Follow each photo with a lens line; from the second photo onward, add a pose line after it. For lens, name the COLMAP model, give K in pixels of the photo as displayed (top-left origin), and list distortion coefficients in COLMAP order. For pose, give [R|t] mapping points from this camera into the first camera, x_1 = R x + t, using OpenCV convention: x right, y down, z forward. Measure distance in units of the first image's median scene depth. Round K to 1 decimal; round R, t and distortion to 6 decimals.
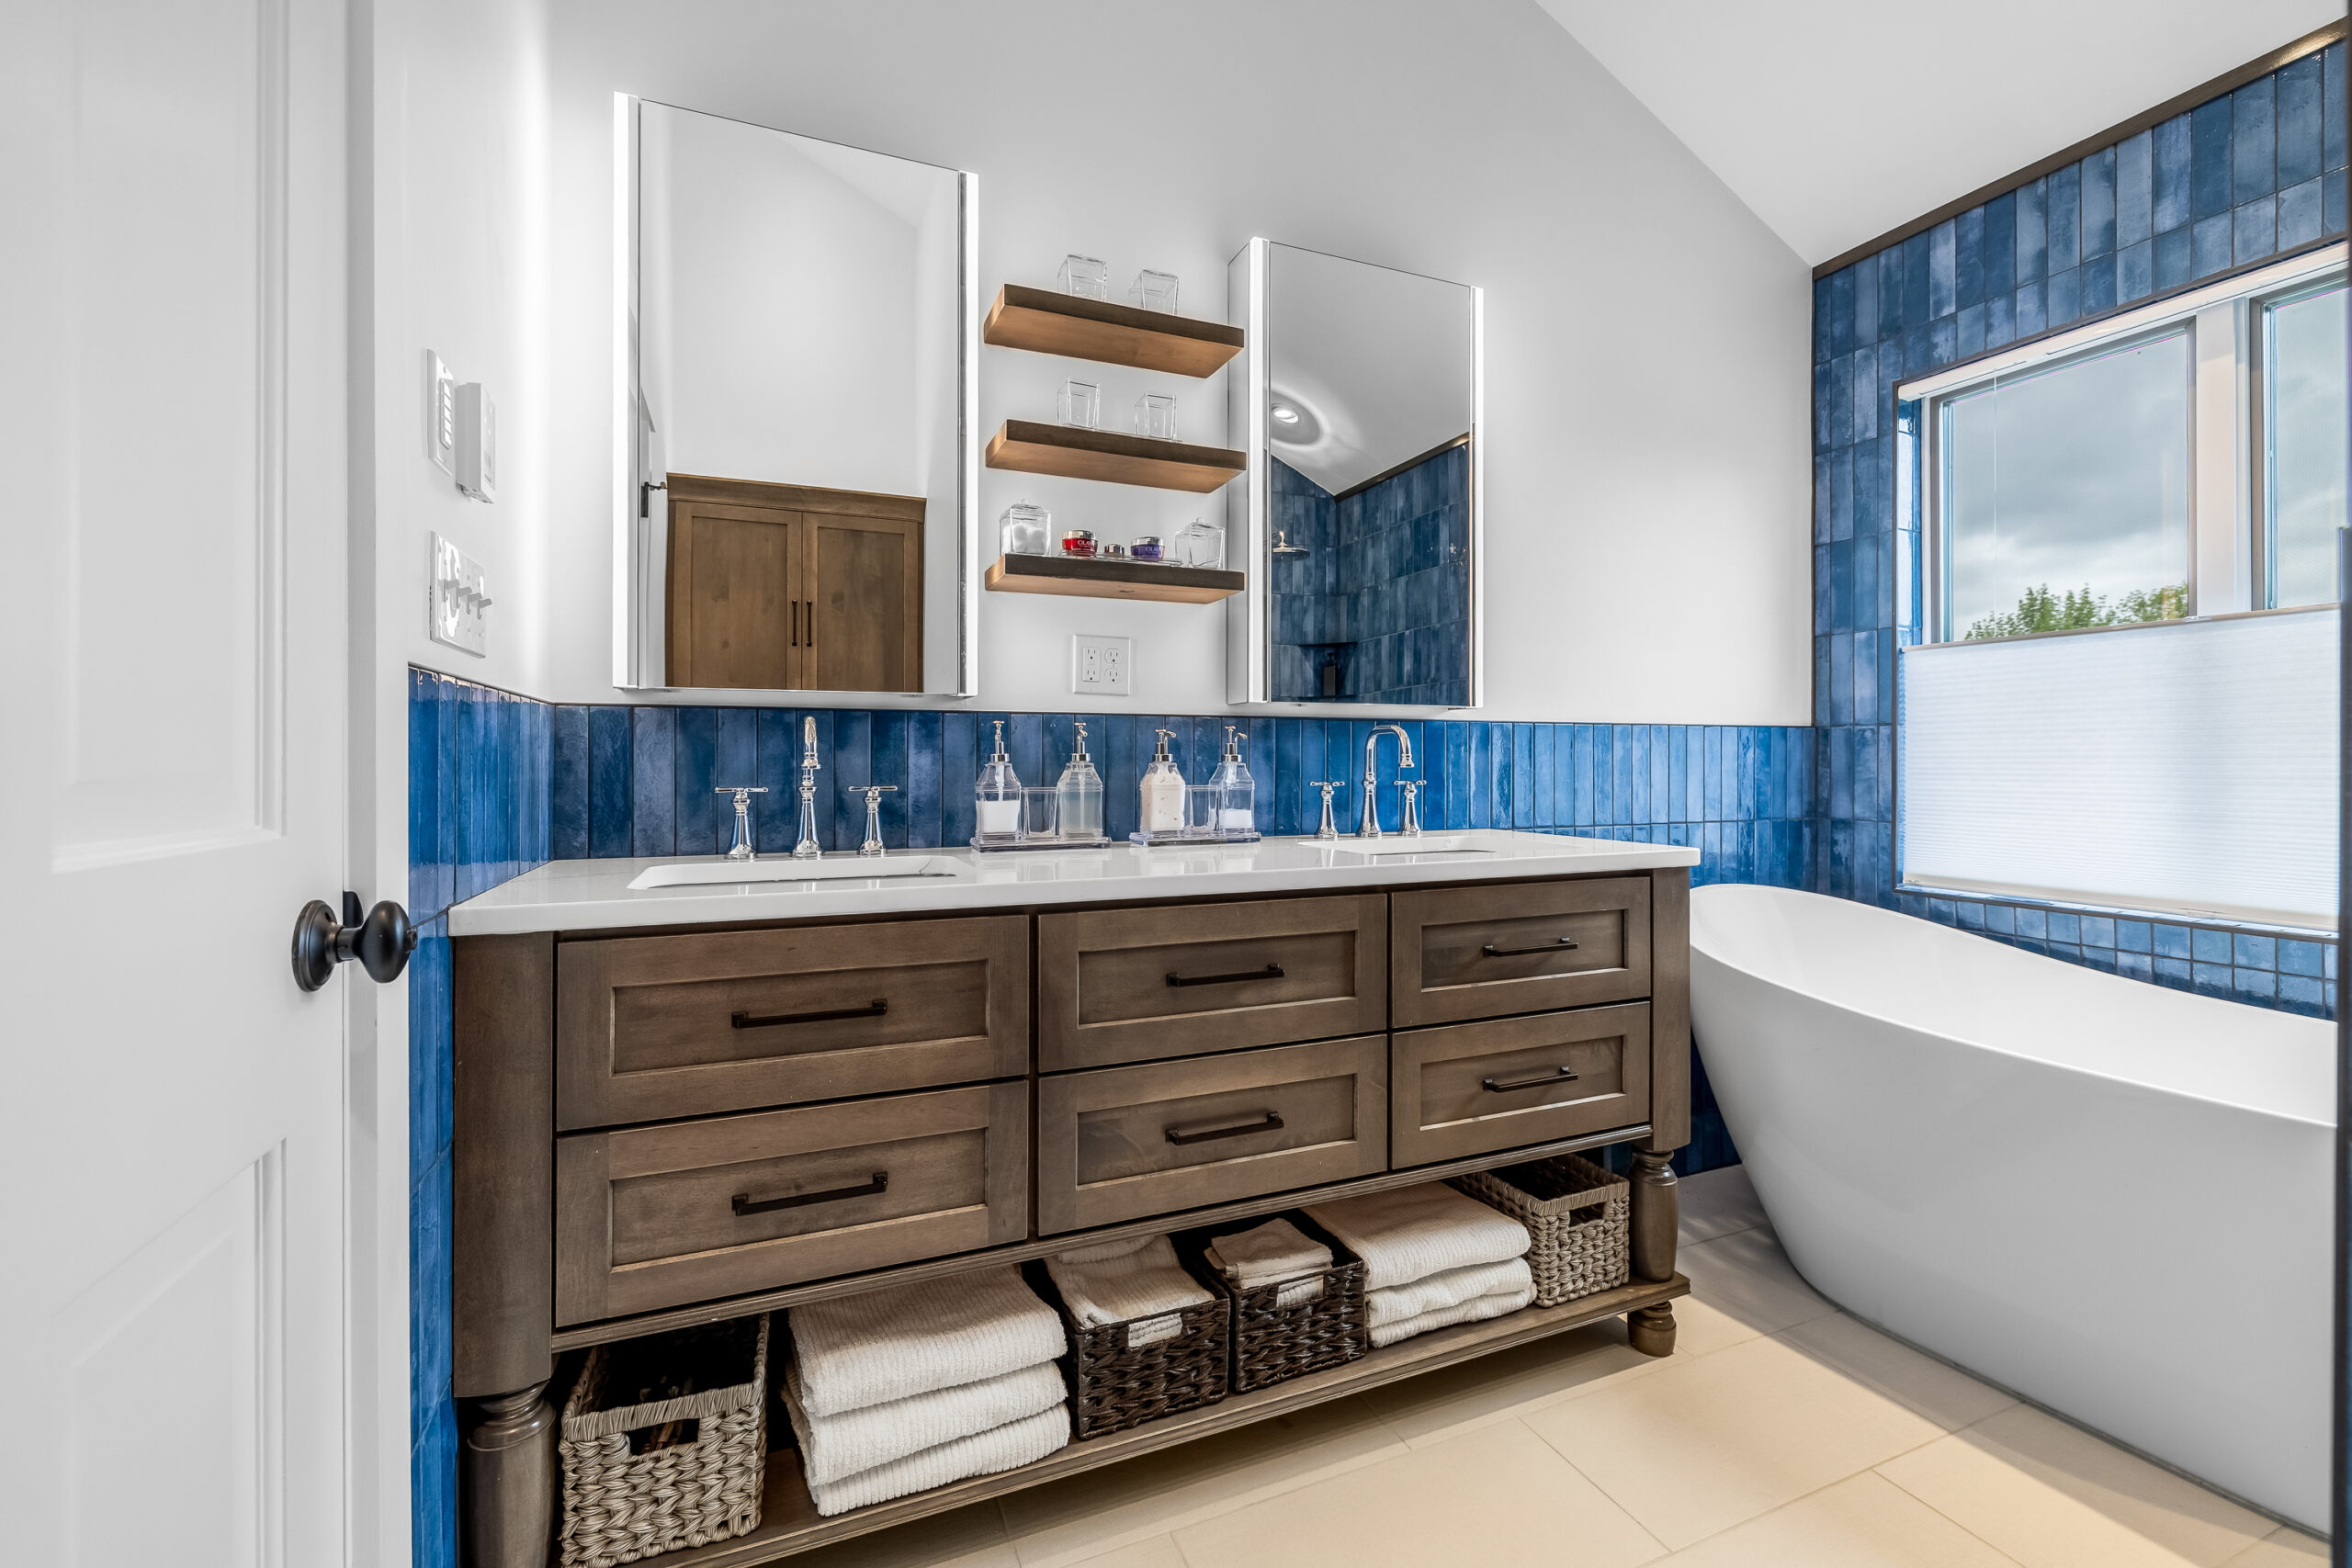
lens RADIAL K [[1012.5, 0, 1176.0], [0, 1012.5, 784.0], [0, 0, 1]] dist [-0.000050, 0.000082]
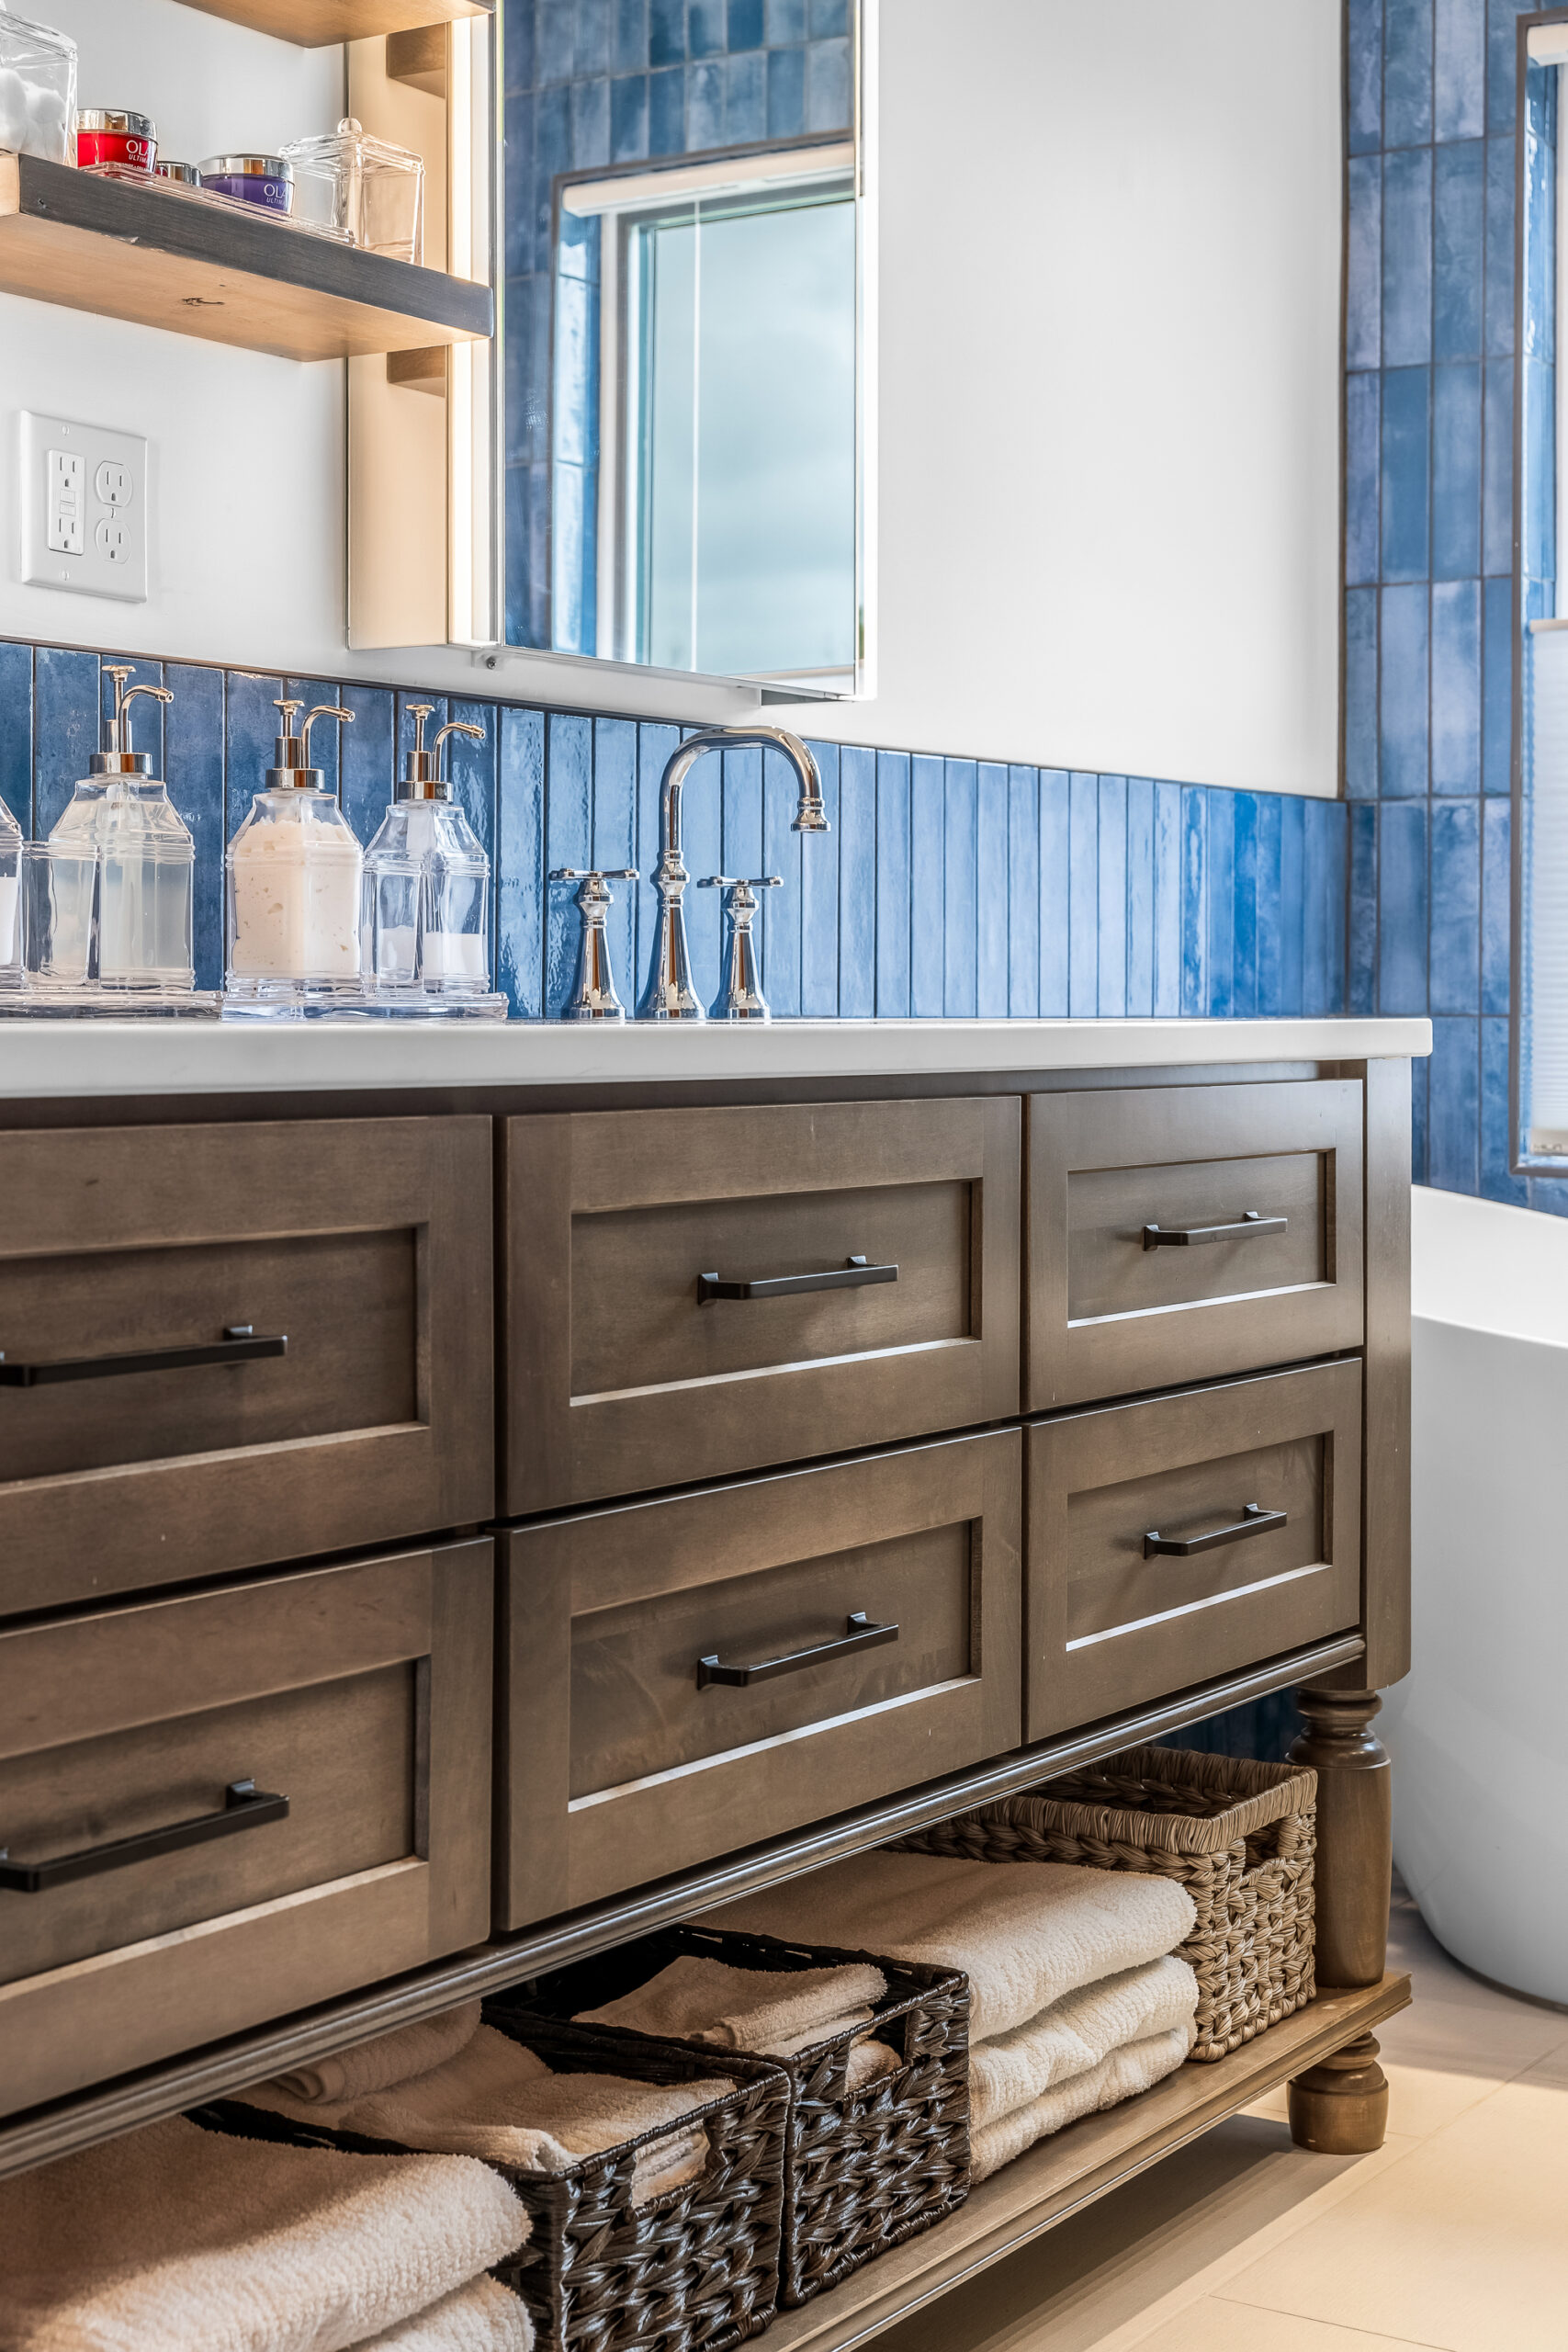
lens RADIAL K [[3541.7, 0, 784.0], [0, 3541.7, 1176.0], [0, 0, 1]] dist [0.028463, -0.038284]
pose [[0.824867, -0.024605, 0.564790, -0.631165], [0.011130, 0.999566, 0.027291, 0.089370], [-0.565217, -0.016226, 0.824783, -0.150007]]
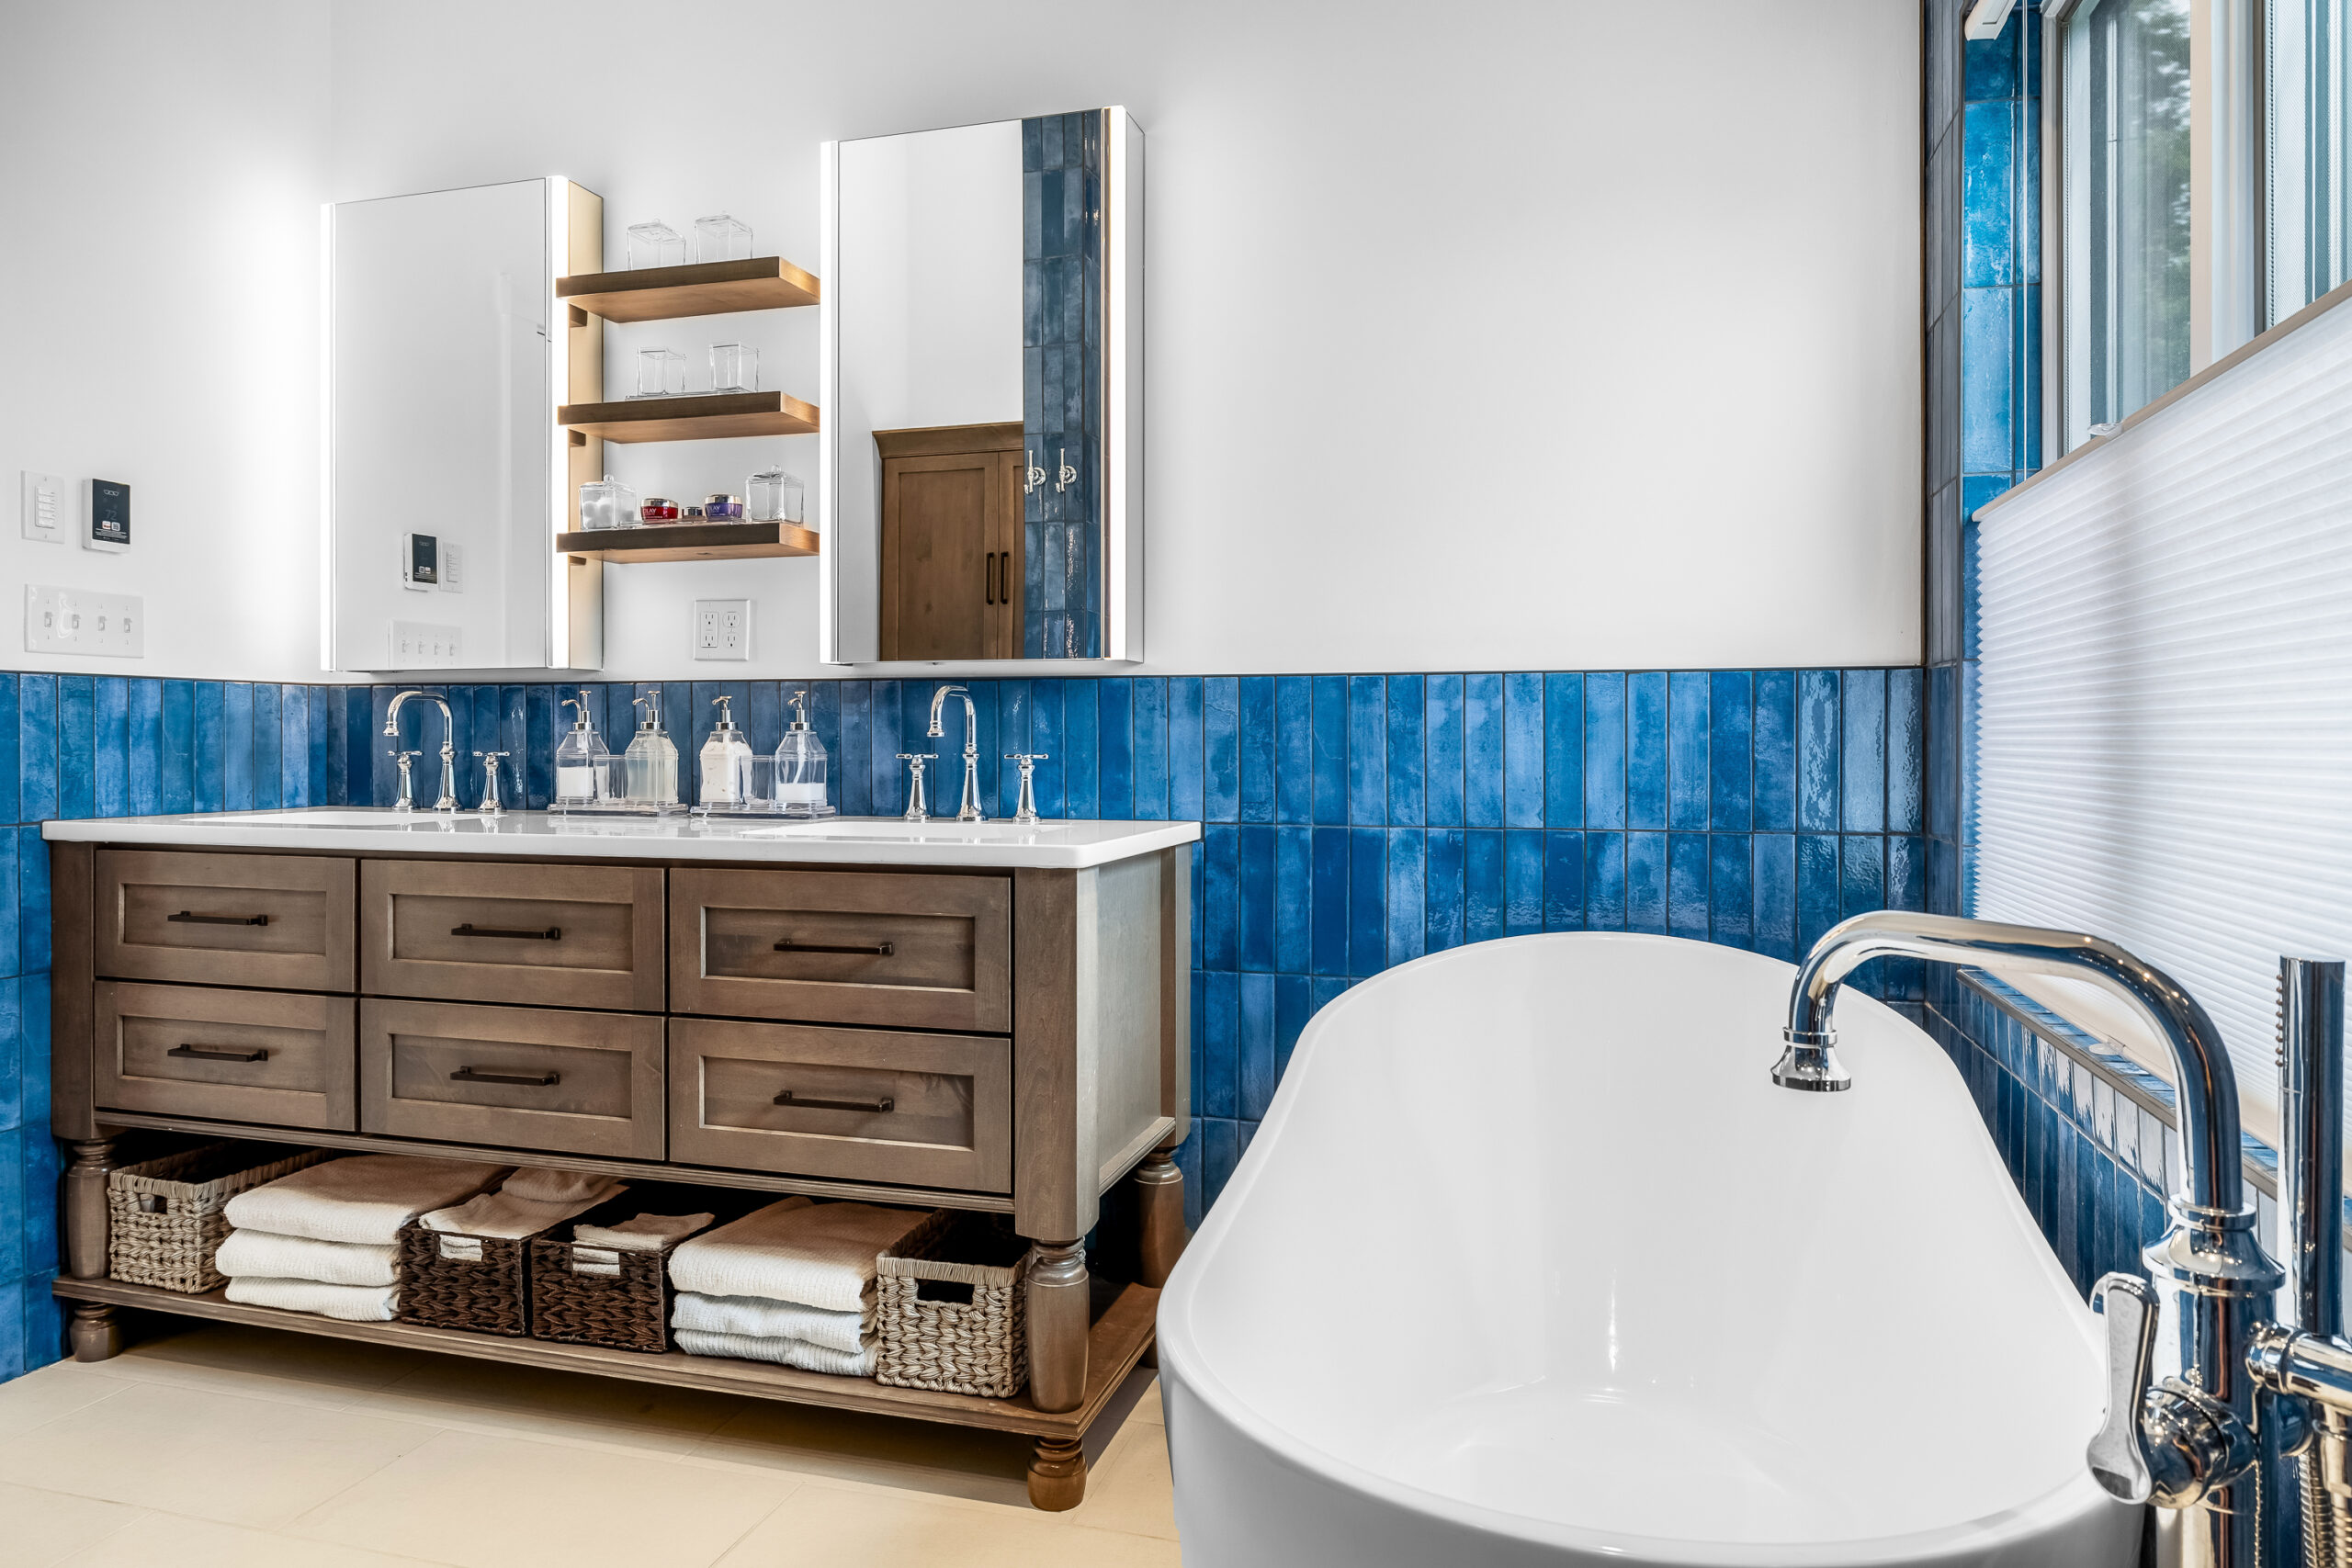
lens RADIAL K [[1473.6, 0, 1176.0], [0, 1473.6, 784.0], [0, 0, 1]] dist [-0.002964, -0.002672]
pose [[0.774199, 0.022320, -0.632548, 1.283076], [-0.015881, 0.999748, 0.015839, 0.000185], [0.632743, -0.002217, 0.774359, 0.211859]]
